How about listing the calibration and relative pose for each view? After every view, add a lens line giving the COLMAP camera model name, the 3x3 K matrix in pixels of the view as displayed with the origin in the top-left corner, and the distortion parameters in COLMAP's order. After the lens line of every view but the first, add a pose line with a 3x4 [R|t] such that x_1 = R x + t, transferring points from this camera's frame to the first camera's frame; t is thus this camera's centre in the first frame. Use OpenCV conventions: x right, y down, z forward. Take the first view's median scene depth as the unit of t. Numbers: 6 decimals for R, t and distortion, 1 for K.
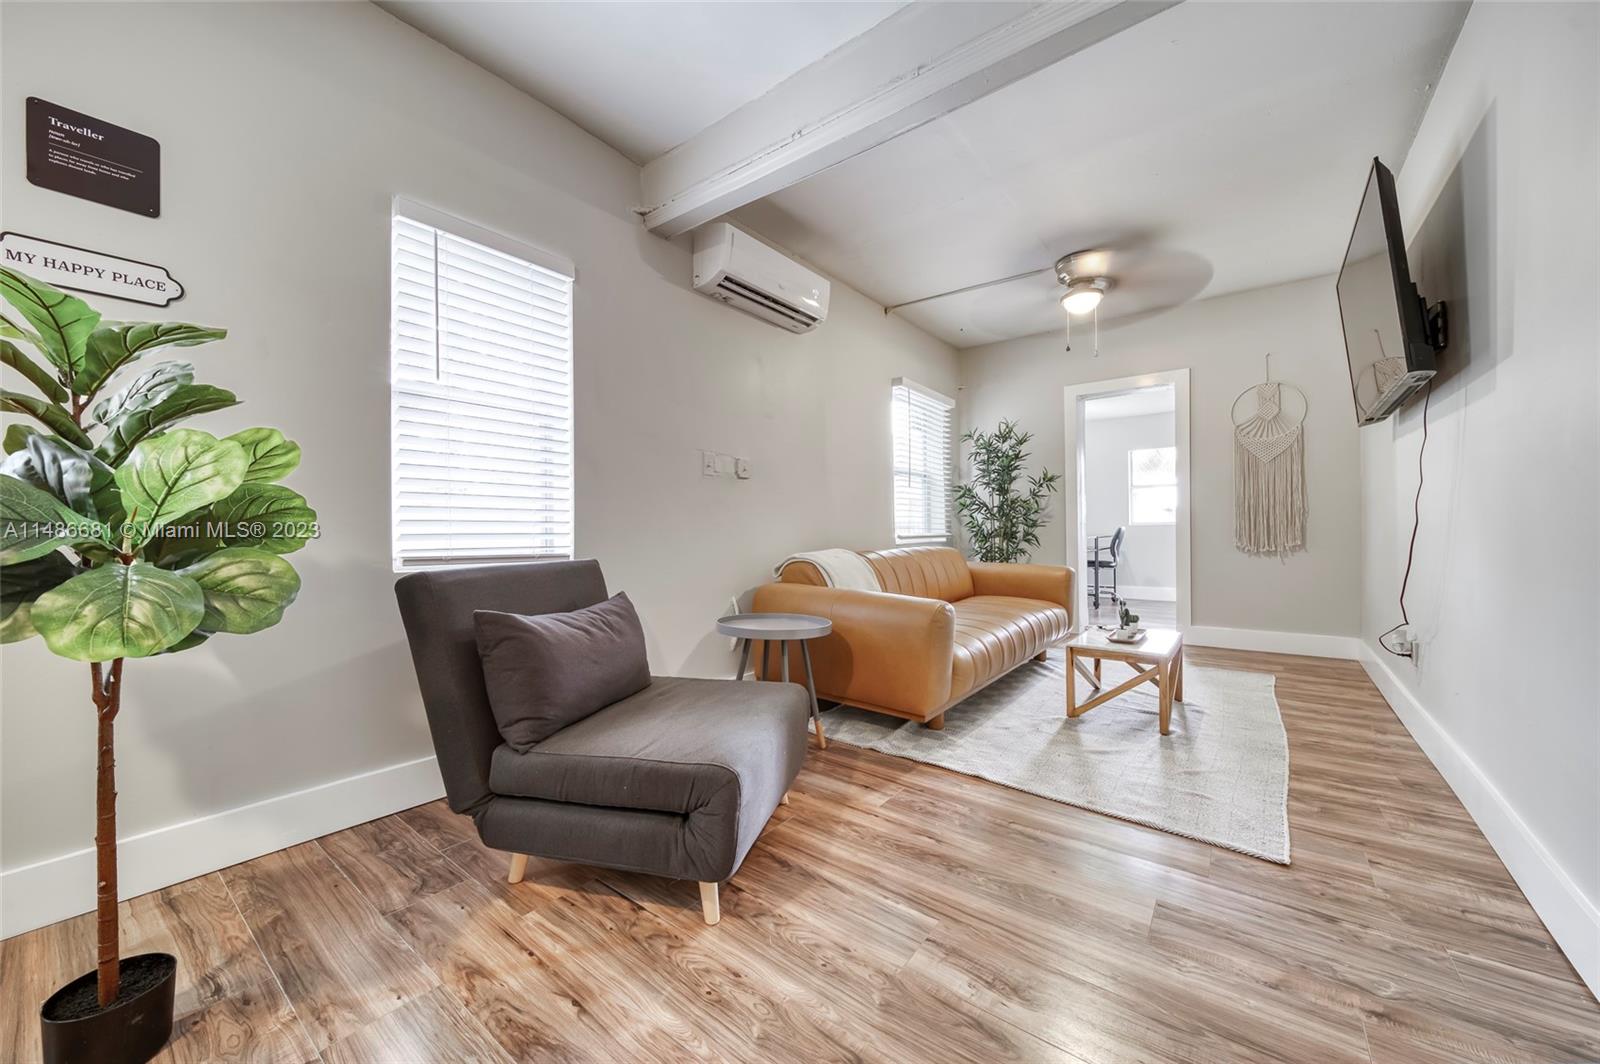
lens RADIAL K [[542.2, 0, 800.0], [0, 542.2, 532.0], [0, 0, 1]] dist [-0.000527, 0.000216]
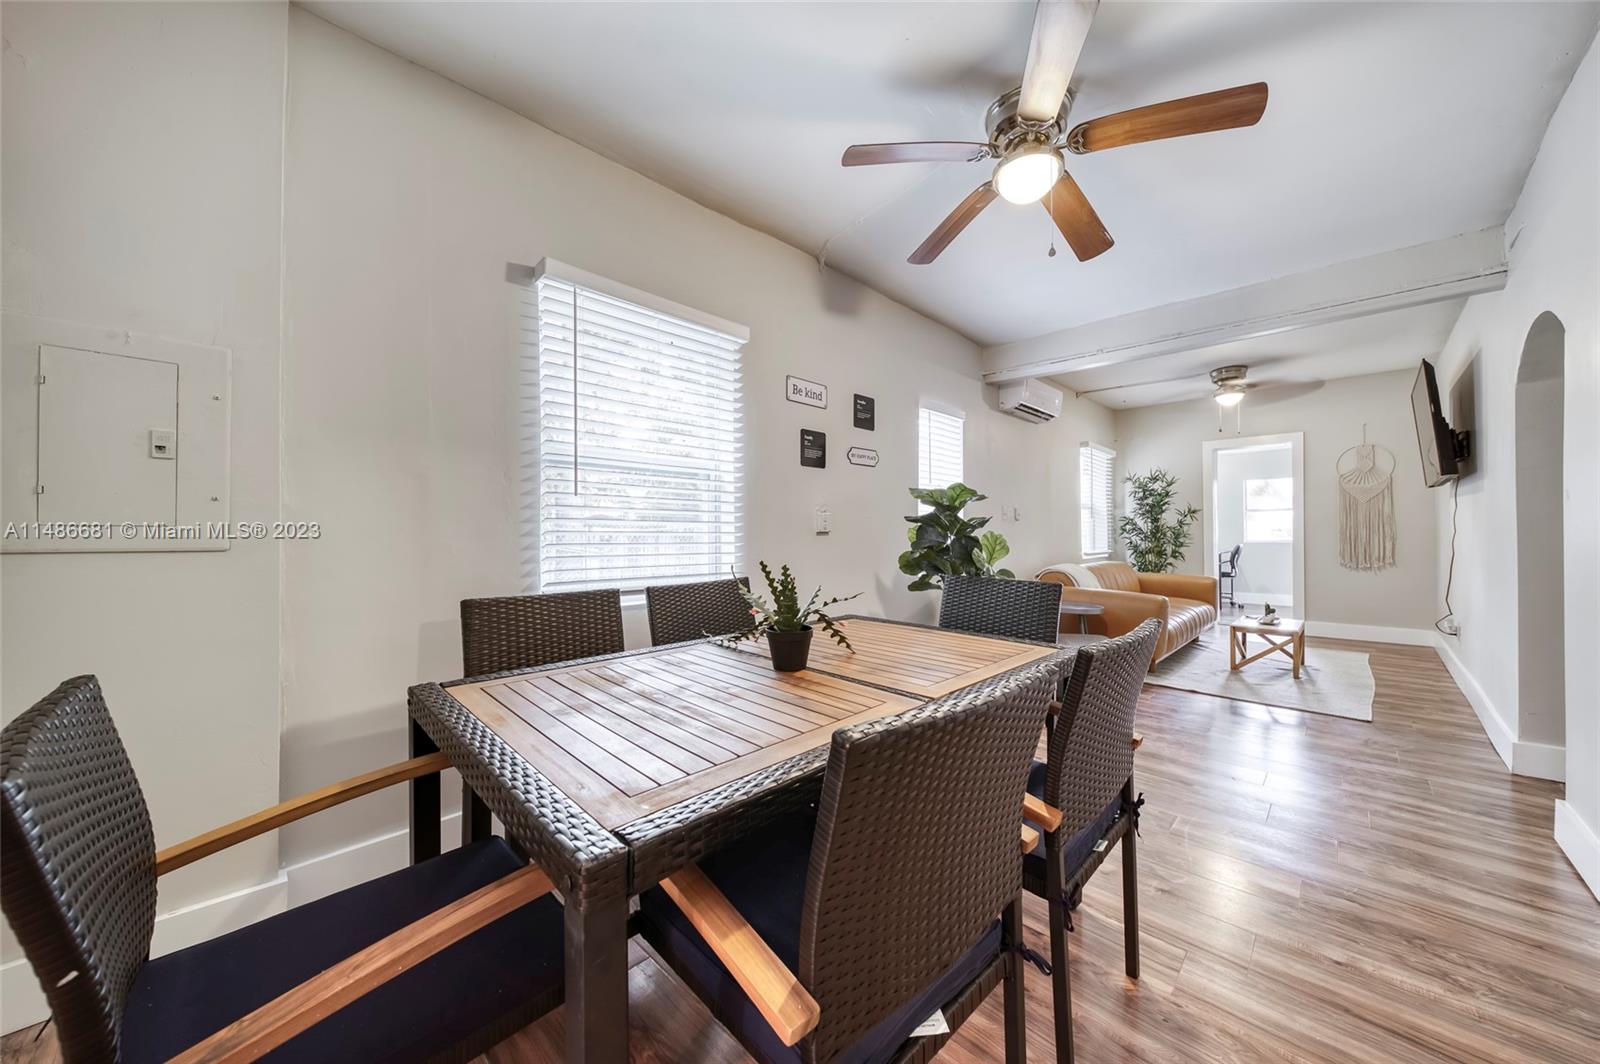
lens RADIAL K [[565.1, 0, 804.1], [0, 565.1, 530.7], [0, 0, 1]] dist [0.001044, -0.001844]
pose [[0.997109, 0.006301, -0.075728, -0.446994], [-0.006907, 0.999946, -0.007745, -0.036167], [0.075675, 0.008246, 0.997098, -0.536450]]
